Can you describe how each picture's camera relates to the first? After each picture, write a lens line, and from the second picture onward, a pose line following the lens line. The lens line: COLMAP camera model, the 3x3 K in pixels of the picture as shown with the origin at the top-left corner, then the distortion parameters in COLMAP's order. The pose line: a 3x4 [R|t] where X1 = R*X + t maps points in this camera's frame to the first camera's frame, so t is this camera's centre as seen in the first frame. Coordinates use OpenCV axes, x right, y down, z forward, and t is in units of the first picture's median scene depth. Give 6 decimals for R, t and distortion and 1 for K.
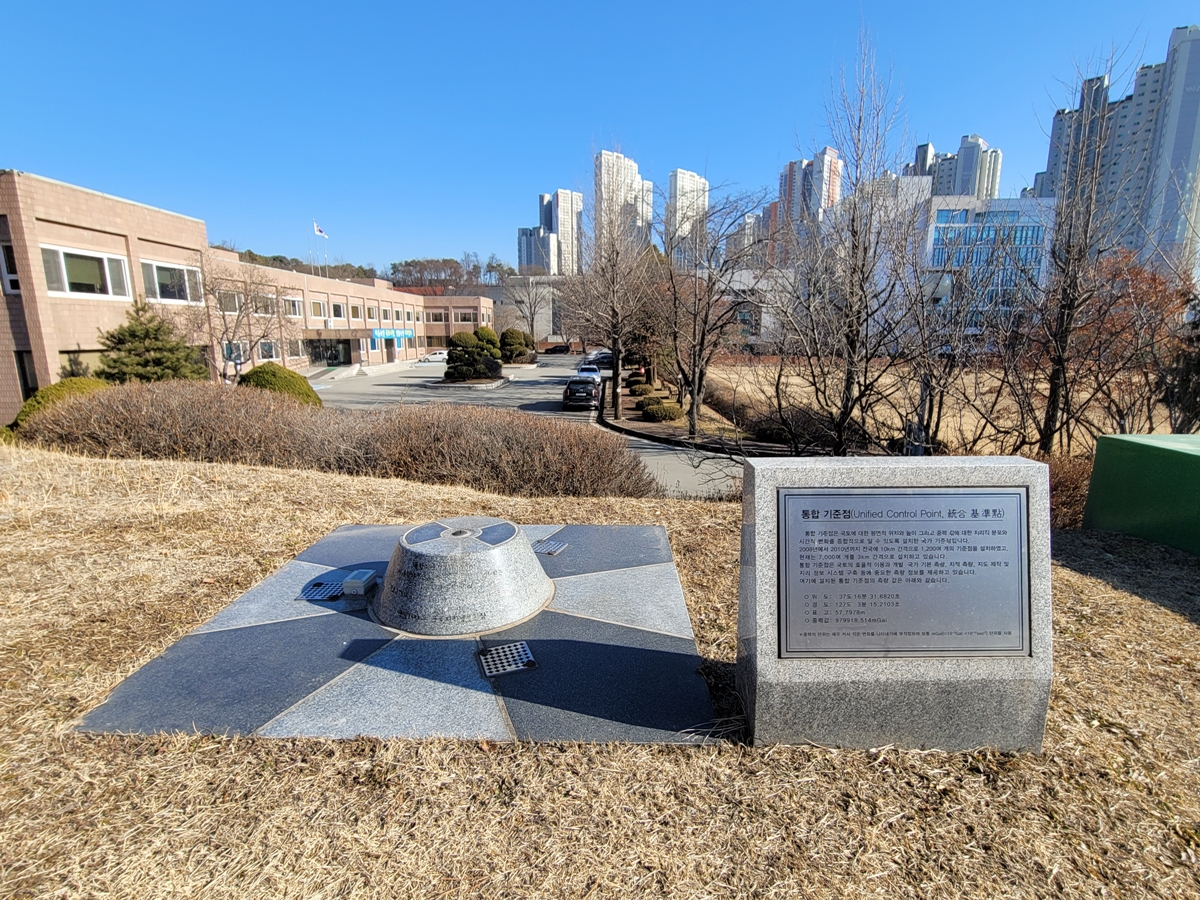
lens RADIAL K [[595.1, 0, 599.4], [0, 595.1, 449.5], [0, 0, 1]] dist [-0.000042, -0.004582]
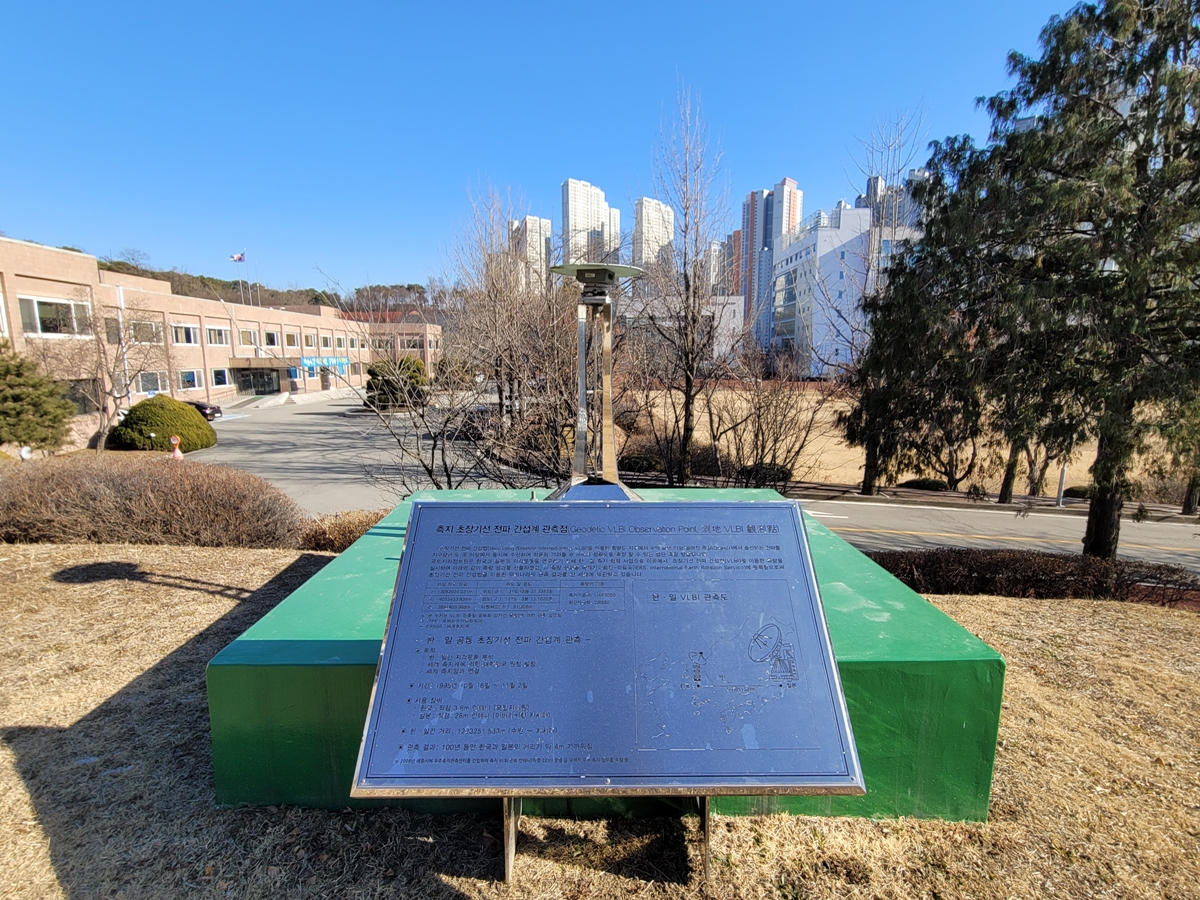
lens RADIAL K [[595.1, 0, 608.4], [0, 595.1, 451.7], [0, 0, 1]] dist [-0.000042, -0.004582]
pose [[0.998400, -0.012171, 0.055226, 0.164979], [0.014074, 0.999316, -0.034203, -0.005204], [-0.054772, 0.034926, 0.997888, -0.049788]]
